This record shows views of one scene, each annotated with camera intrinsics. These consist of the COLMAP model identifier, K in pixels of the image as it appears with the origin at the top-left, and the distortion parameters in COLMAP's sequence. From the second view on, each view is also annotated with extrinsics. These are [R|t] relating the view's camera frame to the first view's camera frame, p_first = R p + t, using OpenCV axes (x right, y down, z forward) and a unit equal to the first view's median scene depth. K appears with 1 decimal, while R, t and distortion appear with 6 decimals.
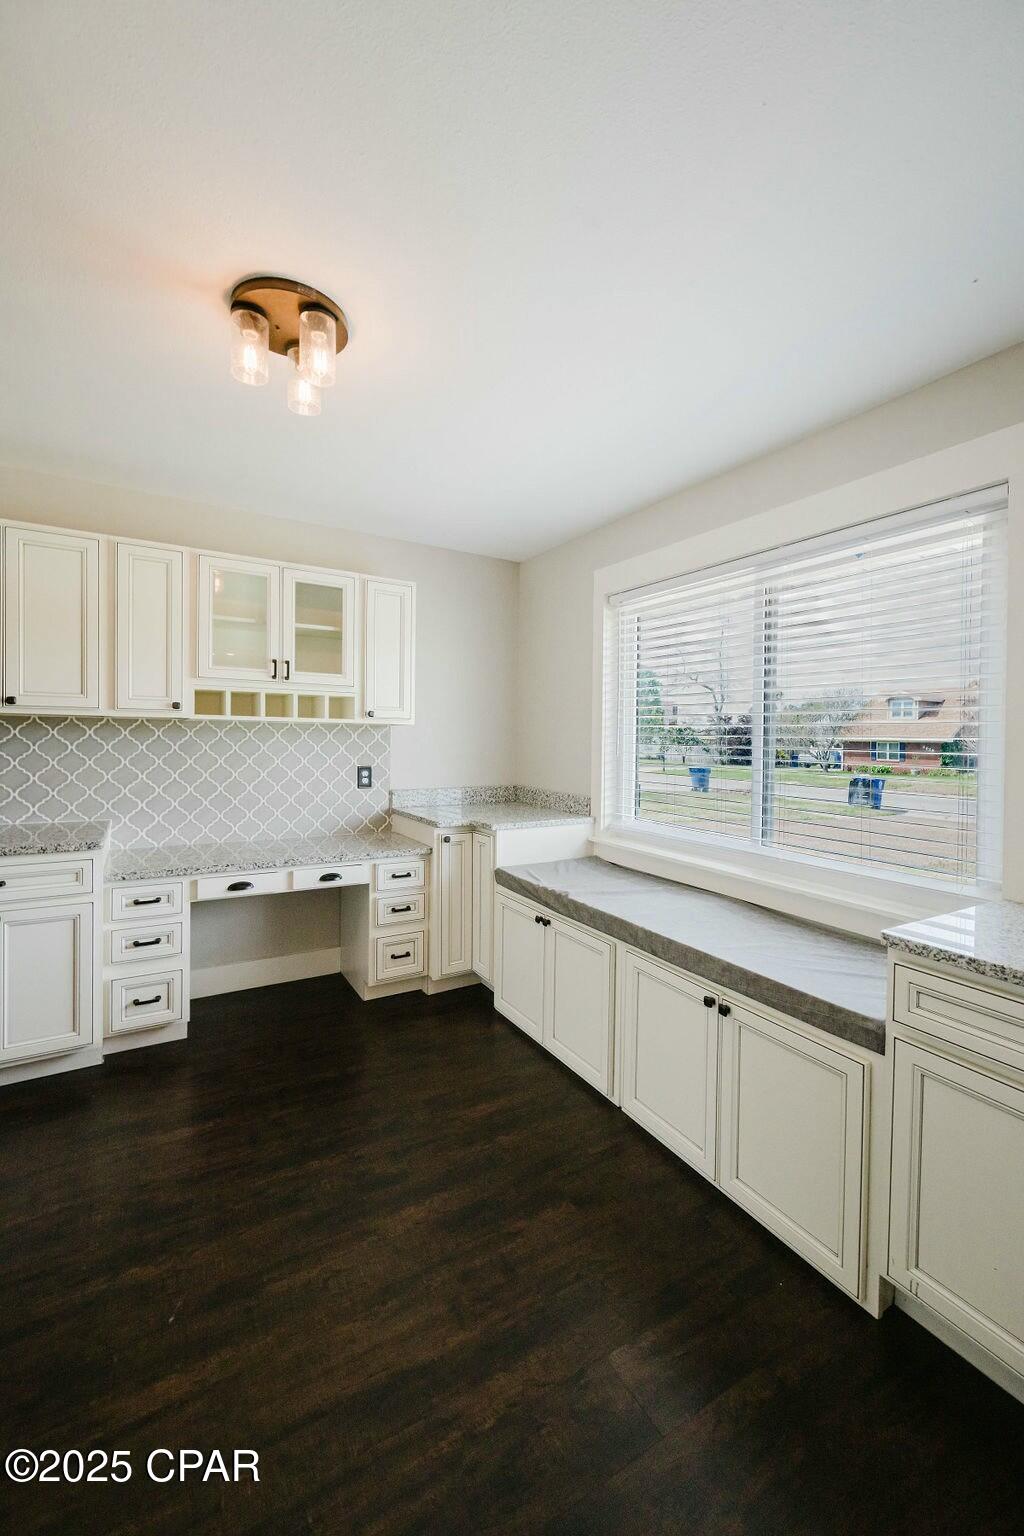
lens RADIAL K [[612.2, 0, 512.0], [0, 612.2, 768.0], [0, 0, 1]] dist [-0.000306, -0.000008]
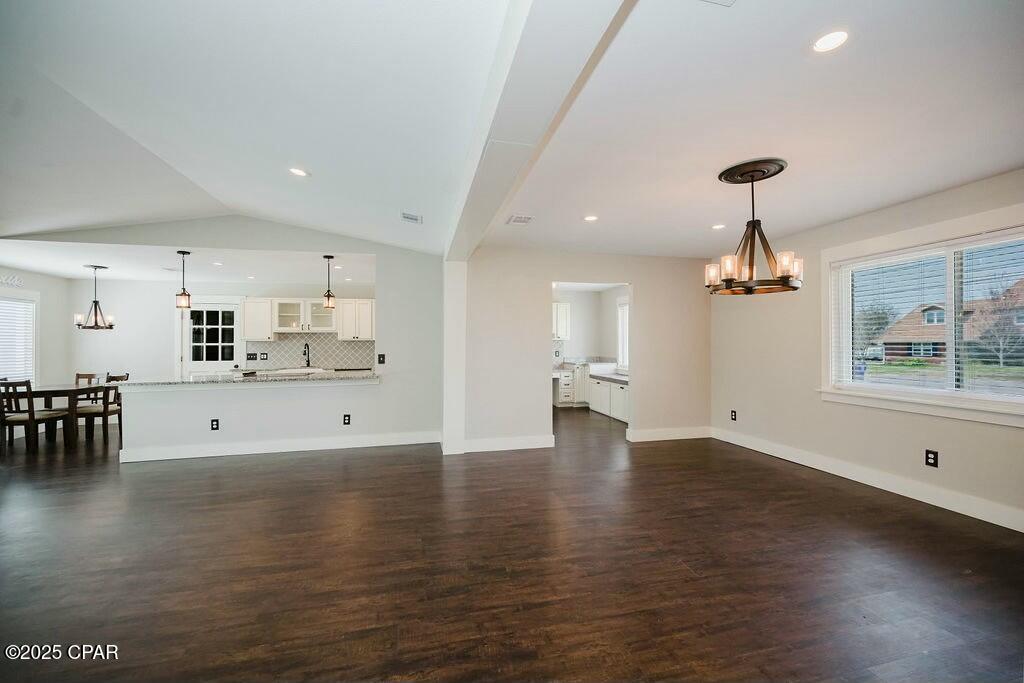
lens RADIAL K [[430.0, 0, 512.0], [0, 430.0, 341.5], [0, 0, 1]] dist [-0.000894, -0.000070]
pose [[0.953435, -0.025242, -0.300539, 0.316127], [0.006269, 0.997935, -0.063928, 0.114613], [0.301532, 0.059067, 0.951625, -1.738004]]
